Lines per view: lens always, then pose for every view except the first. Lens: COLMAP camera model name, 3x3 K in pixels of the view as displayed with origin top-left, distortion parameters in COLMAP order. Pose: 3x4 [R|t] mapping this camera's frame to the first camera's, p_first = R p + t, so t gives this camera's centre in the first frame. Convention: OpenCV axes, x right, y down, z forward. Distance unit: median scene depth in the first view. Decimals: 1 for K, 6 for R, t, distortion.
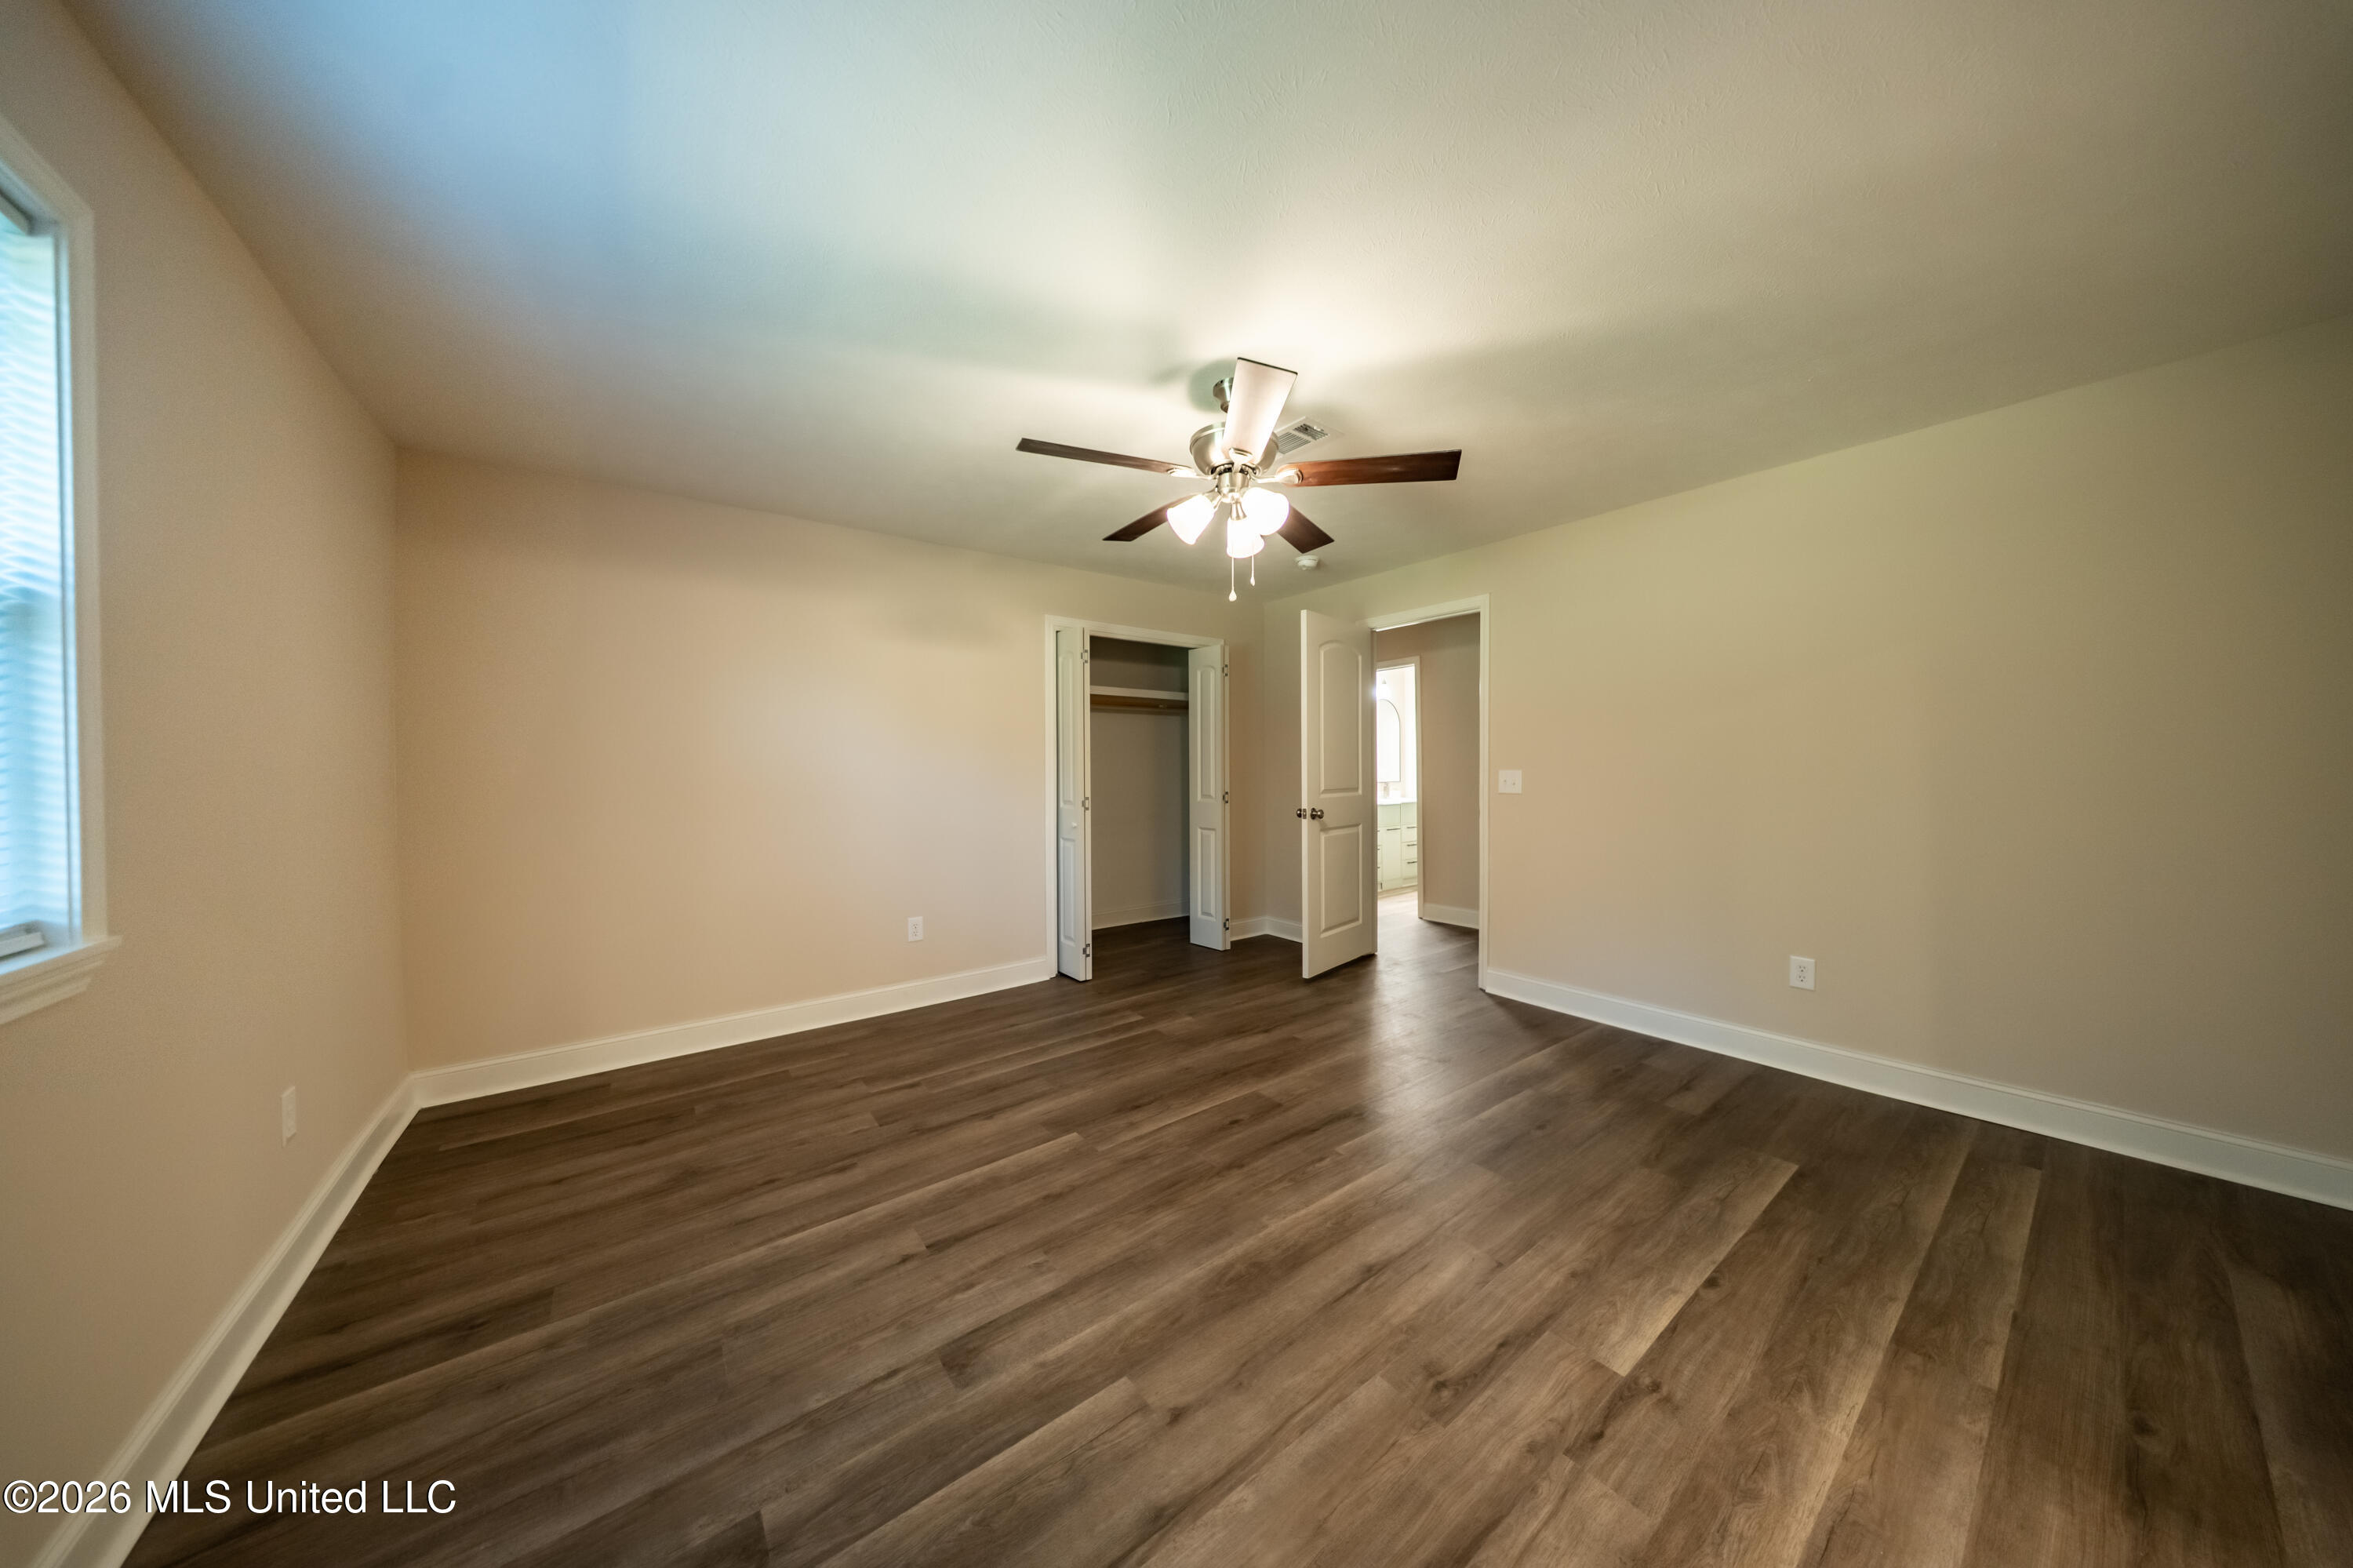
lens RADIAL K [[762.1, 0, 1199.3], [0, 762.1, 778.5], [0, 0, 1]] dist [0.003474, -0.003321]
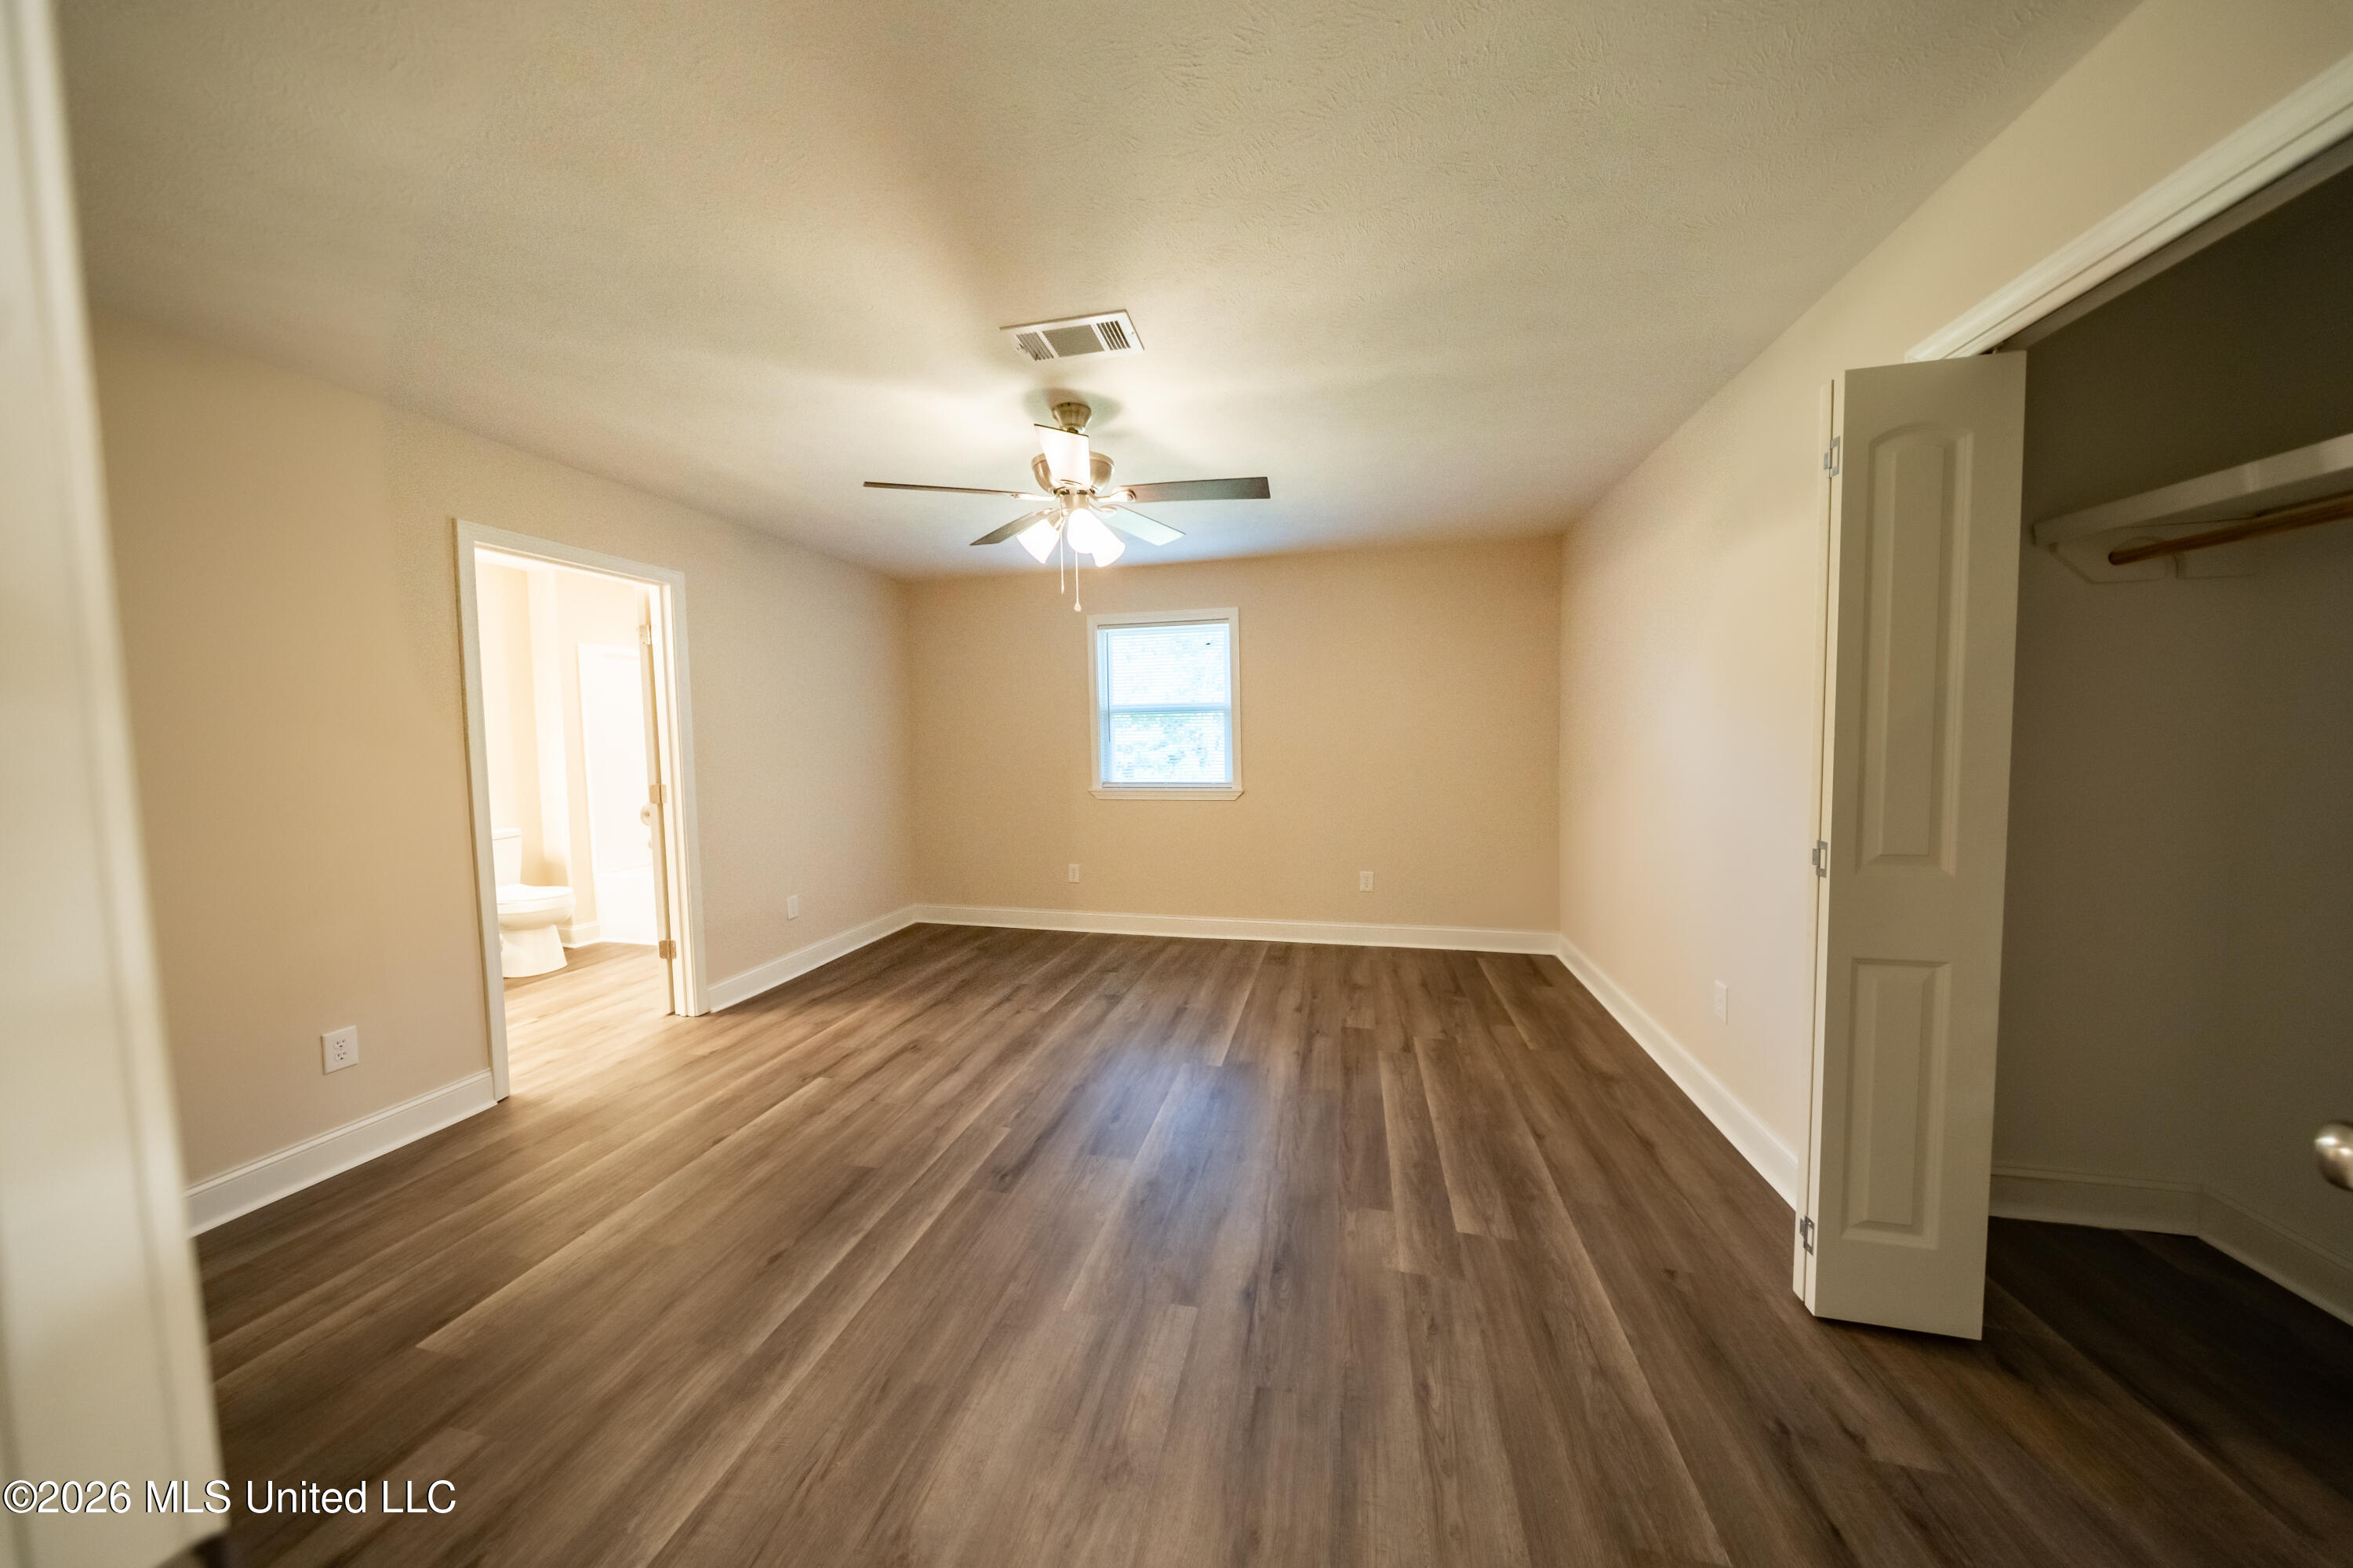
lens RADIAL K [[762.1, 0, 1199.3], [0, 762.1, 778.5], [0, 0, 1]] dist [0.003474, -0.003321]
pose [[-0.793216, 0.058740, -0.606100, 0.578665], [0.015614, 0.996971, 0.076187, -0.081630], [0.608740, 0.050969, -0.791731, 1.950244]]
